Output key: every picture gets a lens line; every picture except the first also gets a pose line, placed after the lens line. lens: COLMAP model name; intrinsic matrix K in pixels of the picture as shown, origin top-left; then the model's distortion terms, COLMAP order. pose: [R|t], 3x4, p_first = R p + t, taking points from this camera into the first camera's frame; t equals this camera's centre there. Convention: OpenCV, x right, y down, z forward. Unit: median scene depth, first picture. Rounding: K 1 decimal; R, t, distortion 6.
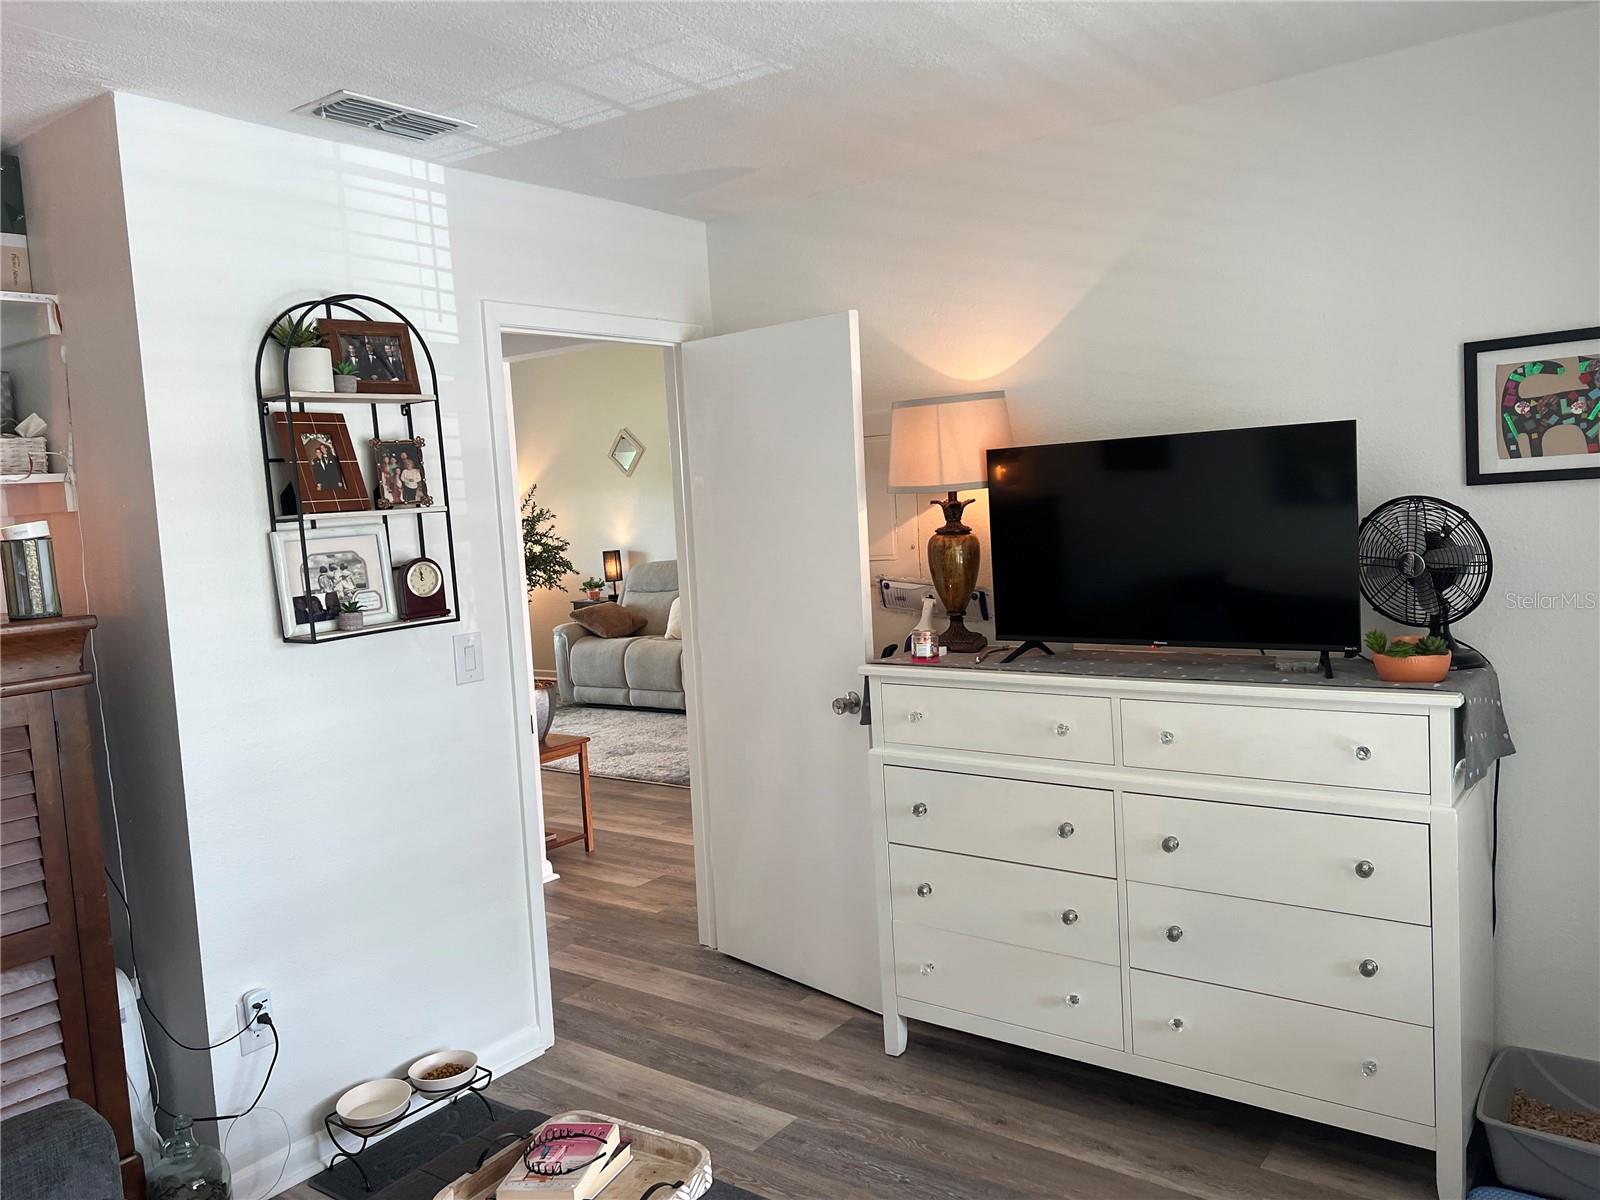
lens RADIAL K [[1193.0, 0, 799.0], [0, 1193.0, 591.4], [0, 0, 1]] dist [0.074848, -0.092008]
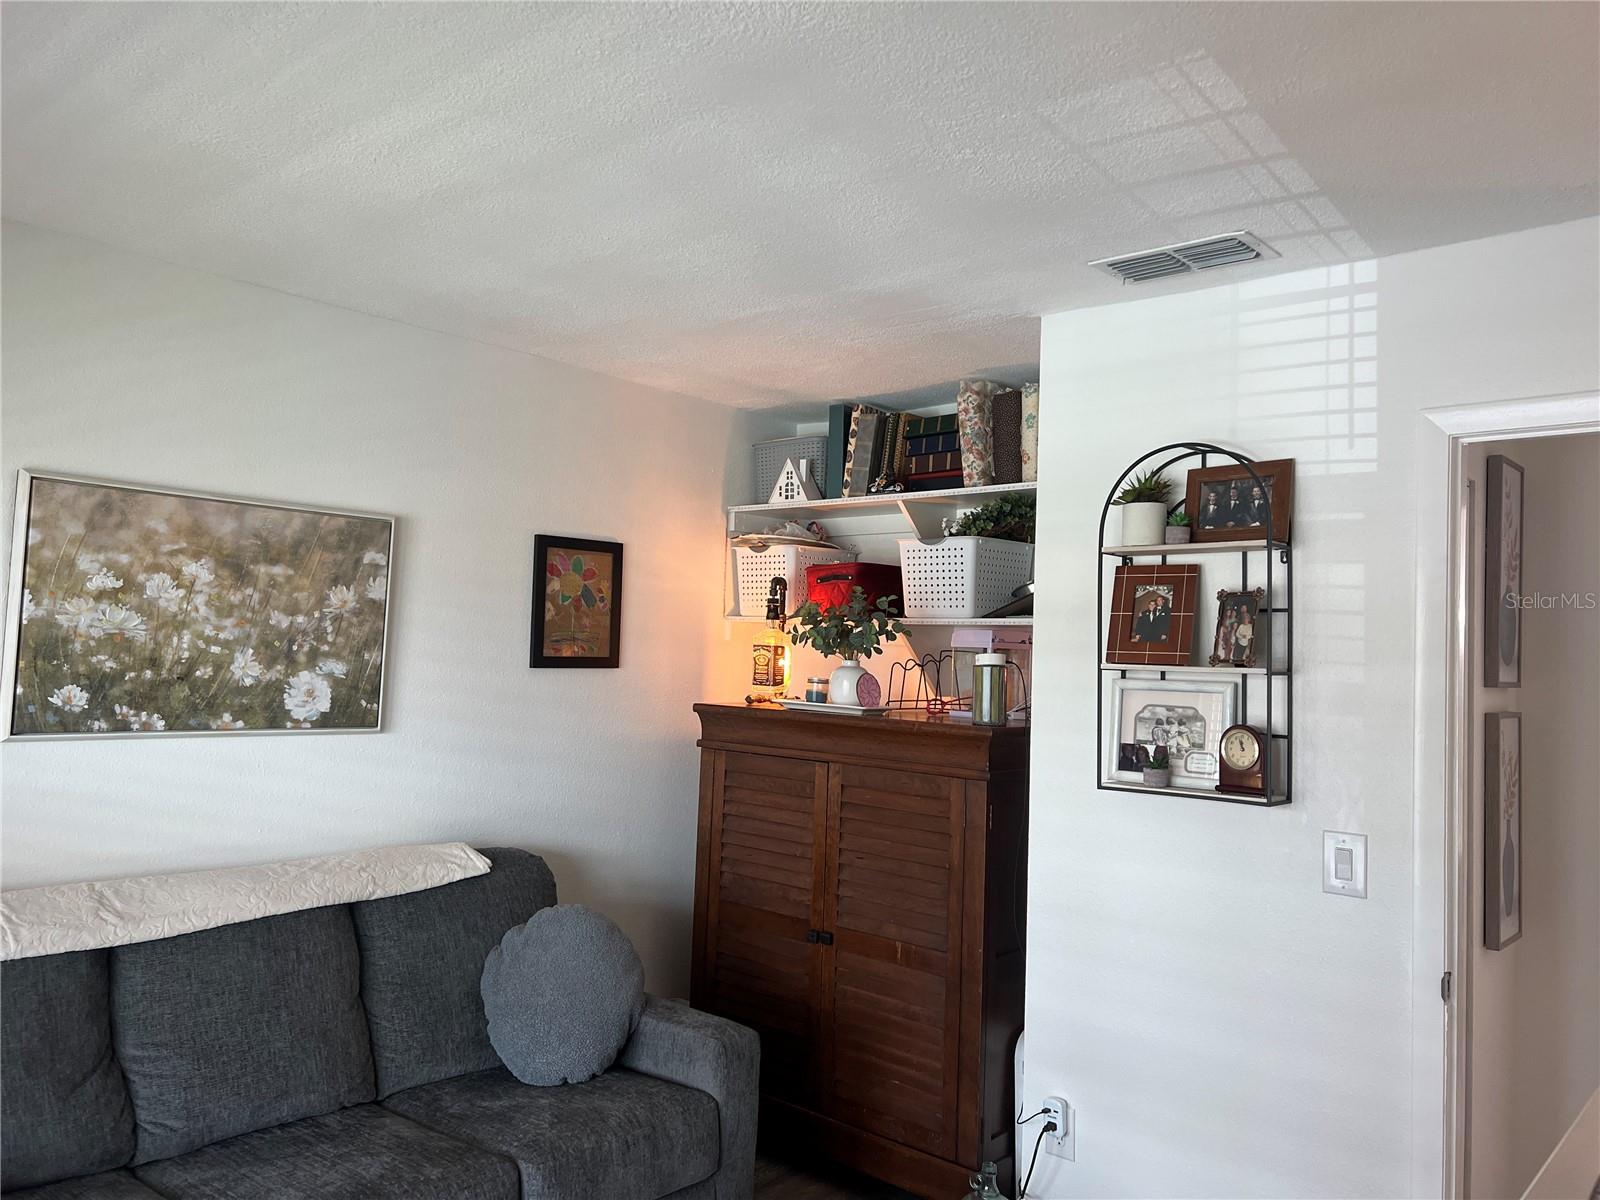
lens RADIAL K [[1193.0, 0, 797.2], [0, 1193.0, 598.2], [0, 0, 1]] dist [0.074848, -0.092008]
pose [[-0.079078, 0.014887, -0.996757, 0.603106], [-0.113067, 0.993302, 0.023806, -0.107229], [0.990435, 0.114583, -0.076865, 0.758123]]
